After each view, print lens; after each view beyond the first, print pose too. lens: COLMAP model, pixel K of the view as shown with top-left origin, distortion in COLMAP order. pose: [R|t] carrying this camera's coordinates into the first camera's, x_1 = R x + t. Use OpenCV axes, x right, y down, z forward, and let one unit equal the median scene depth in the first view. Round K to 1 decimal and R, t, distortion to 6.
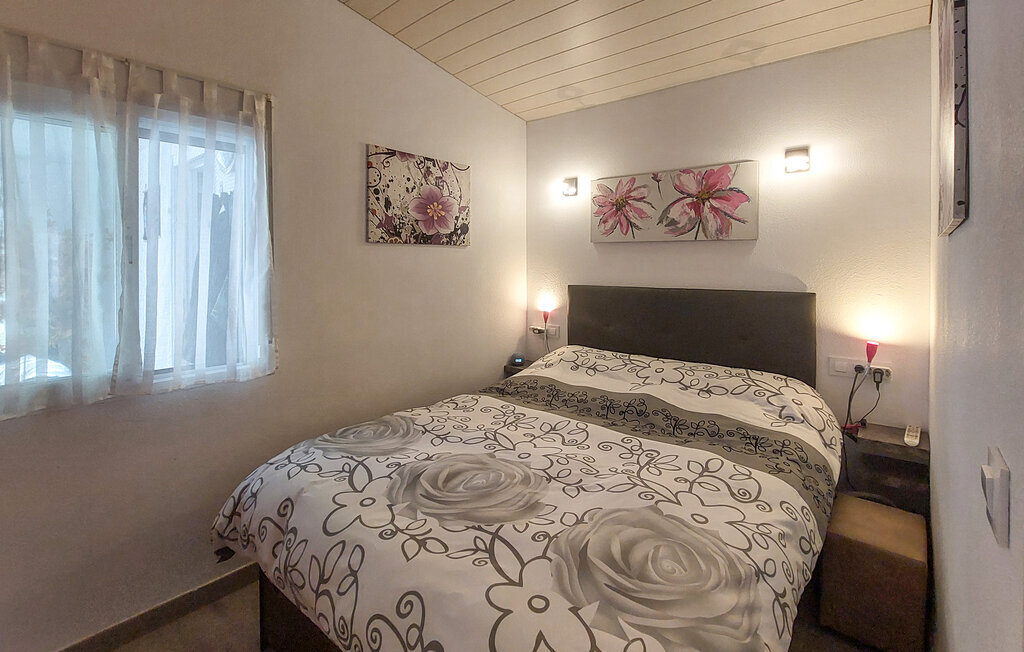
lens RADIAL K [[464.0, 0, 509.4], [0, 464.0, 288.4], [0, 0, 1]] dist [-0.001109, -0.000166]
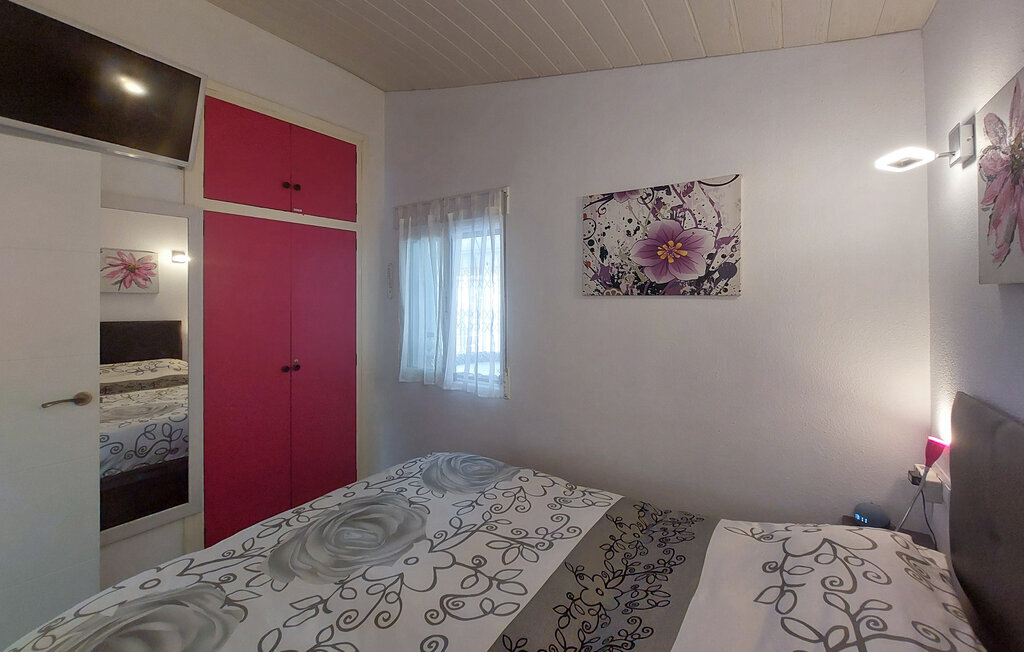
lens RADIAL K [[414.3, 0, 511.3], [0, 414.3, 299.6], [0, 0, 1]] dist [-0.003279, -0.000488]
pose [[0.116491, 0.006755, -0.993169, 0.512665], [-0.058311, 0.998298, -0.000050, -0.075903], [0.991478, 0.057919, 0.116687, 0.695192]]
